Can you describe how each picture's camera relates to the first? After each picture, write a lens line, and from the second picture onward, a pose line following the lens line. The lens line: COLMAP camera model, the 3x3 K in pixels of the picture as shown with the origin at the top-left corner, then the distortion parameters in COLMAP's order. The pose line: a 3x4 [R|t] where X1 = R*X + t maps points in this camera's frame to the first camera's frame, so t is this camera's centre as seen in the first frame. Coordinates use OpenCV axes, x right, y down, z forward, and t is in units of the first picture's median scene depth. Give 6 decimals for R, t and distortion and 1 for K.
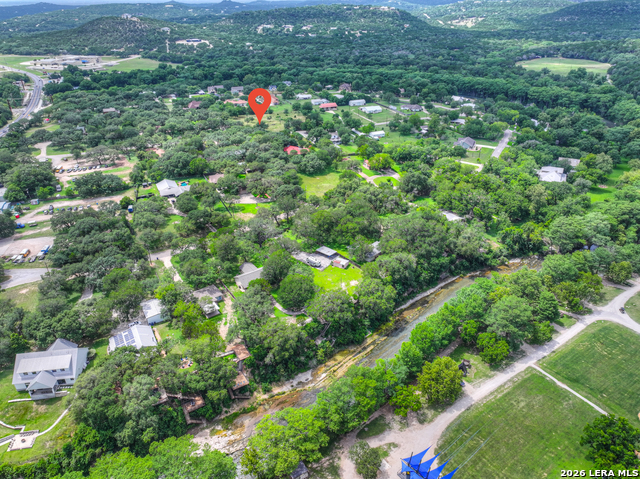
lens RADIAL K [[450.1, 0, 320.4], [0, 450.1, 239.5], [0, 0, 1]] dist [-0.002377, 0.018680]
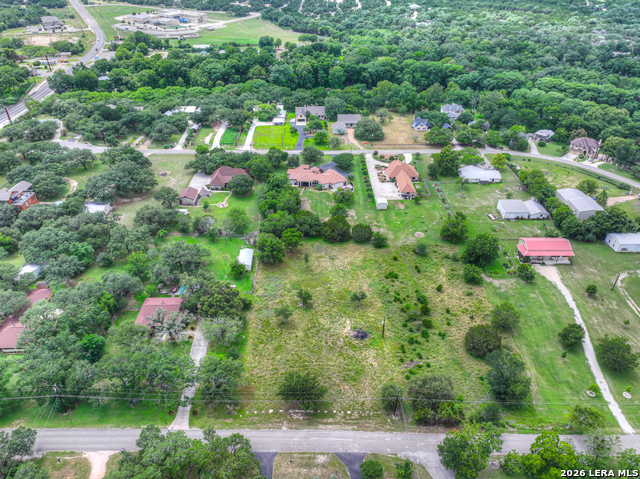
lens RADIAL K [[450.1, 0, 318.5], [0, 450.1, 240.1], [0, 0, 1]] dist [-0.002377, 0.018680]
pose [[0.931525, 0.217172, -0.291713, -0.031017], [-0.186054, 0.973790, 0.130831, -0.207874], [0.312481, -0.067598, 0.947516, 0.397731]]
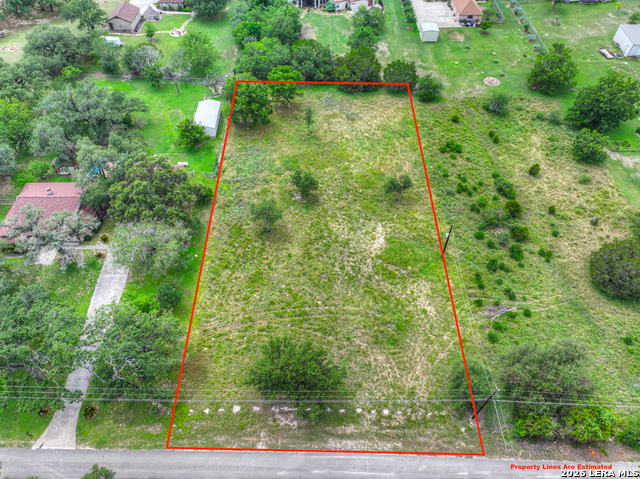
lens RADIAL K [[450.1, 0, 317.0], [0, 450.1, 239.5], [0, 0, 1]] dist [-0.002377, 0.018680]
pose [[0.924477, 0.300554, -0.234540, -0.055295], [-0.191551, 0.898110, 0.395863, -0.189488], [0.329621, -0.321040, 0.887853, 0.477389]]
